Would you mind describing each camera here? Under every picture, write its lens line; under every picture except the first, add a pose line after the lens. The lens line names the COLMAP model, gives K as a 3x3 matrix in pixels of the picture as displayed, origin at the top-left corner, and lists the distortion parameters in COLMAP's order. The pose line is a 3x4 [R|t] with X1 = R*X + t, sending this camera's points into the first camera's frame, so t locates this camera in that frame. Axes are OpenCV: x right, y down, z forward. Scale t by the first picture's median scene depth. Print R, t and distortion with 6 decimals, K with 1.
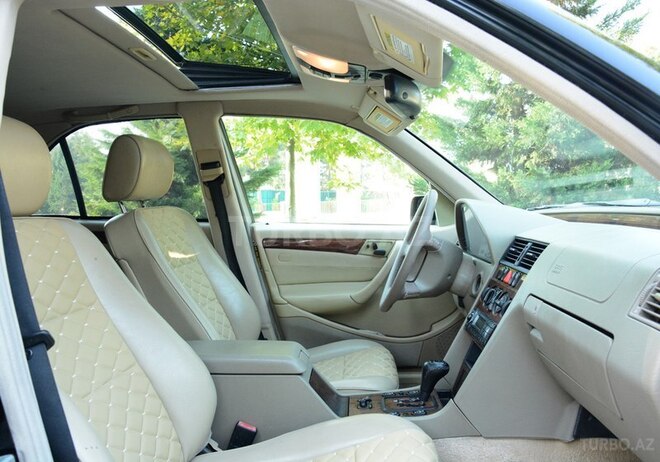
lens RADIAL K [[560.3, 0, 330.0], [0, 560.3, 231.0], [0, 0, 1]] dist [-0.126876, 0.001607]
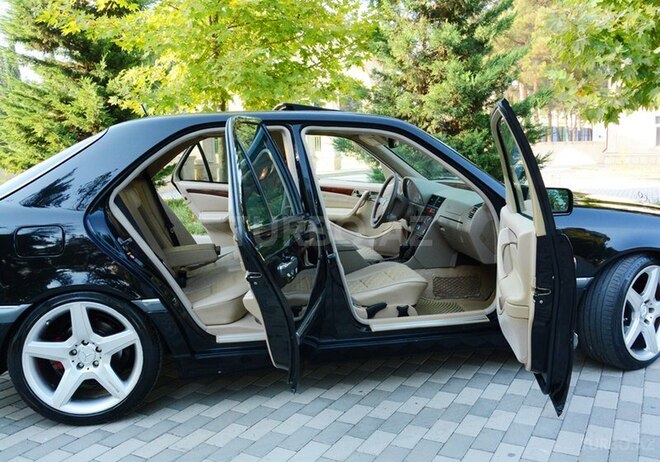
lens RADIAL K [[675.9, 0, 330.0], [0, 675.9, 231.0], [0, 0, 1]] dist [-0.003240, 0.010014]
pose [[0.976702, -0.040419, 0.210757, -0.248772], [0.019618, 0.994807, 0.099869, -0.045068], [-0.213700, -0.093408, 0.972424, -0.611313]]
